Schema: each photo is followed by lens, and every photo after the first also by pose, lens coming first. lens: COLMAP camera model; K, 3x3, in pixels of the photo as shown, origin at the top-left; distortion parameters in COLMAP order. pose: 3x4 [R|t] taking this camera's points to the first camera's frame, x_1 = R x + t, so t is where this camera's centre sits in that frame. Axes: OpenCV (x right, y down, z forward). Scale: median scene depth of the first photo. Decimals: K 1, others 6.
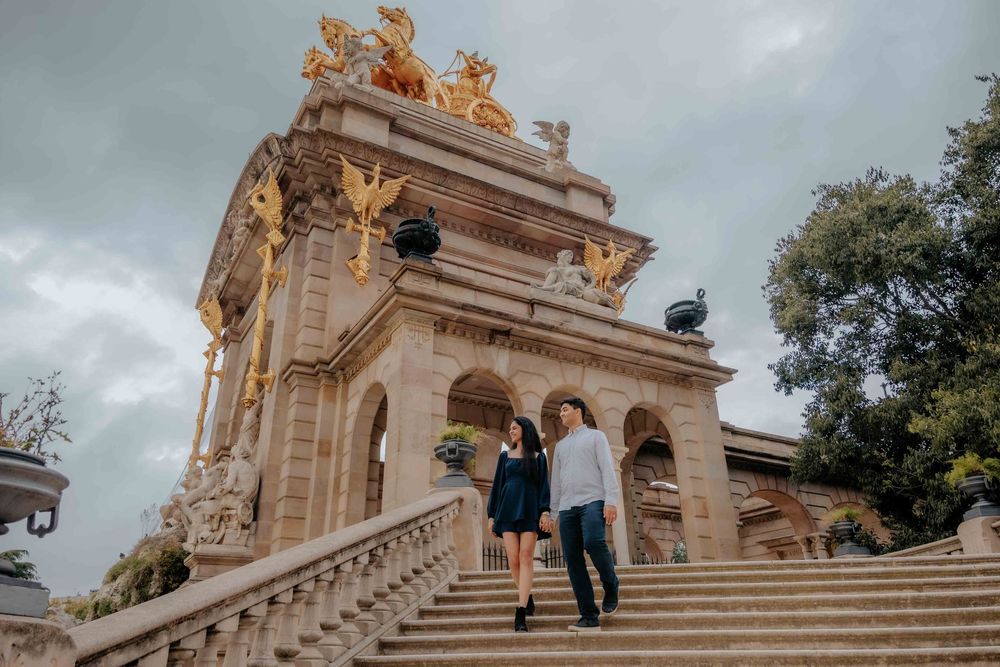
lens RADIAL K [[725.6, 0, 500.0], [0, 725.6, 333.5], [0, 0, 1]] dist [0.054948, -0.000637]
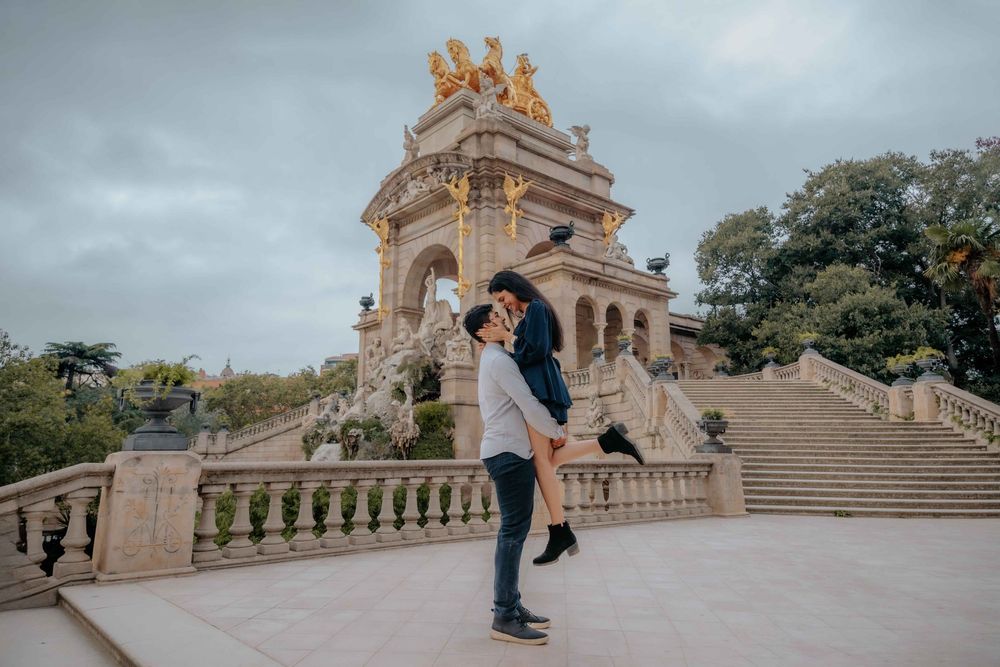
lens RADIAL K [[637.2, 0, 500.0], [0, 637.2, 333.5], [0, 0, 1]] dist [0.073130, -0.000045]
pose [[0.980189, 0.043986, 0.193117, -0.559237], [-0.091407, 0.965446, 0.244048, -0.249900], [-0.175710, -0.256866, 0.950340, -0.754922]]
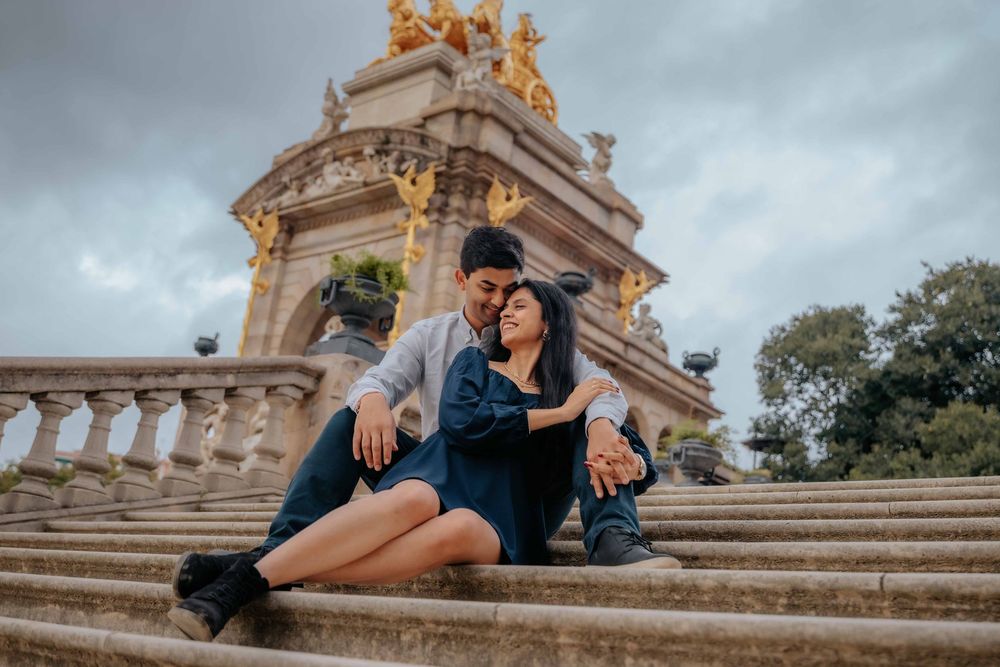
lens RADIAL K [[1108.3, 0, 500.0], [0, 1108.3, 333.5], [0, 0, 1]] dist [-0.056691, 0.000505]
pose [[0.923090, 0.237311, 0.302636, -0.733848], [-0.276458, 0.956496, 0.093207, -0.169229], [-0.267351, -0.169704, 0.948538, -0.844467]]
